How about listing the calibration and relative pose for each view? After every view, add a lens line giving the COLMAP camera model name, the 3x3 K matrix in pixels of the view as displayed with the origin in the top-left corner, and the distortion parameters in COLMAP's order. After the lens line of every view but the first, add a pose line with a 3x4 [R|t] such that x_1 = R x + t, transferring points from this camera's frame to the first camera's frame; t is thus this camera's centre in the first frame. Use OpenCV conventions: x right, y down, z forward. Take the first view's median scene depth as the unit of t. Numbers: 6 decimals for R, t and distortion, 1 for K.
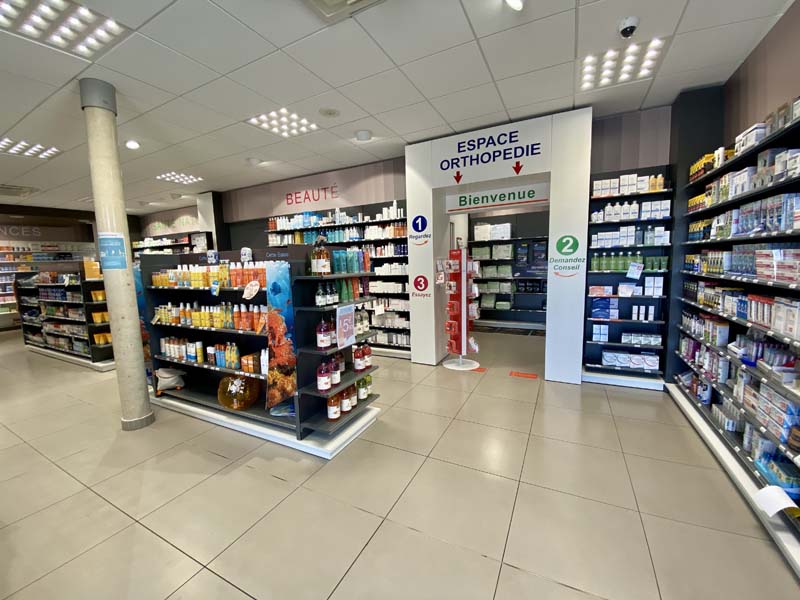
lens RADIAL K [[322.2, 0, 400.0], [0, 322.2, 300.0], [0, 0, 1]] dist [0.024617, -0.023187]
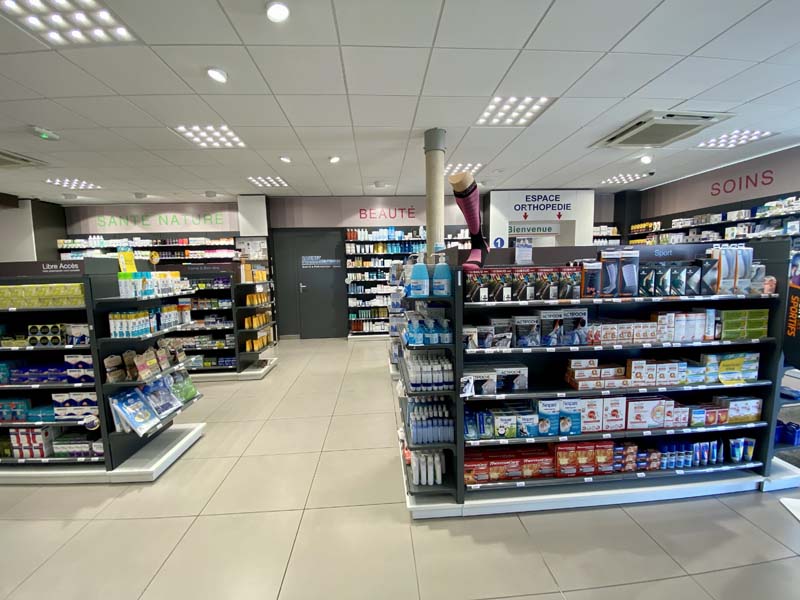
lens RADIAL K [[328.1, 0, 400.0], [0, 328.1, 300.0], [0, 0, 1]] dist [0.024402, -0.022966]
pose [[0.856281, -0.040800, 0.514896, -1.369994], [0.057467, 0.998212, -0.016471, 0.032348], [-0.513303, 0.043693, 0.857094, -0.078469]]
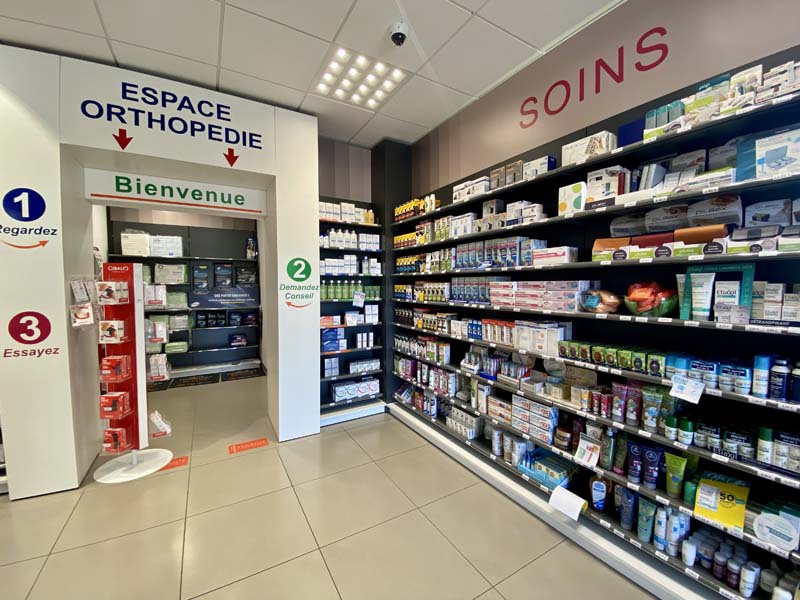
lens RADIAL K [[322.2, 0, 400.0], [0, 322.2, 300.0], [0, 0, 1]] dist [0.024617, -0.023187]
pose [[0.540279, -0.009364, 0.841434, -0.043699], [0.080650, 0.995911, -0.040702, -0.035393], [-0.837612, 0.089852, 0.538826, 0.340035]]
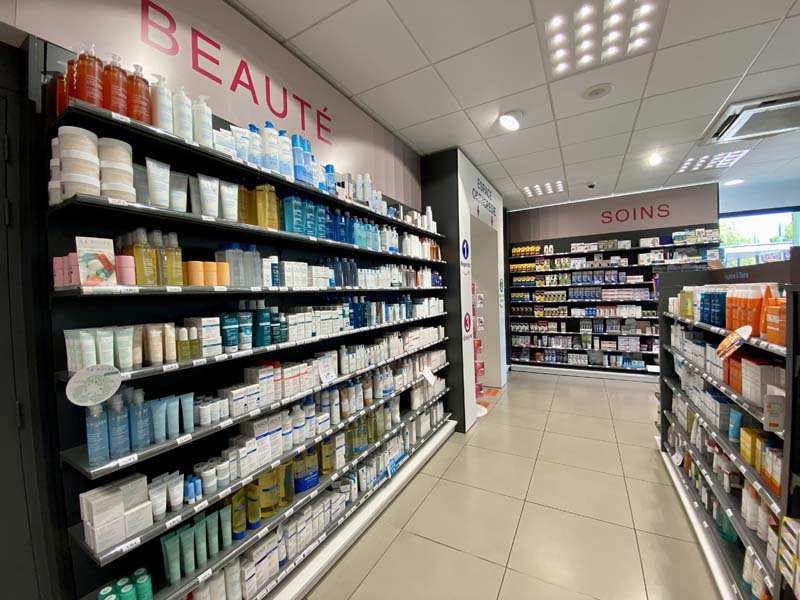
lens RADIAL K [[322.2, 0, 400.0], [0, 322.2, 300.0], [0, 0, 1]] dist [0.024617, -0.023187]
pose [[0.047045, 0.005791, 0.998876, -0.910917], [0.143570, 0.989561, -0.012498, -0.149269], [-0.988521, 0.143996, 0.045722, 1.375990]]
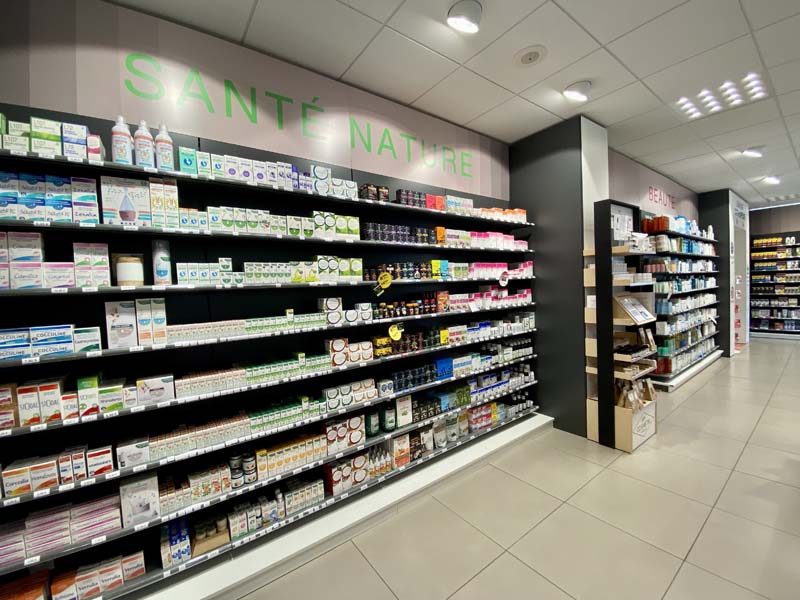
lens RADIAL K [[322.2, 0, 400.0], [0, 322.2, 300.0], [0, 0, 1]] dist [0.024617, -0.023187]
pose [[0.455072, -0.023931, 0.890133, -2.122281], [0.127198, 0.991134, -0.038383, -0.177221], [-0.881323, 0.130690, 0.454082, 1.970009]]
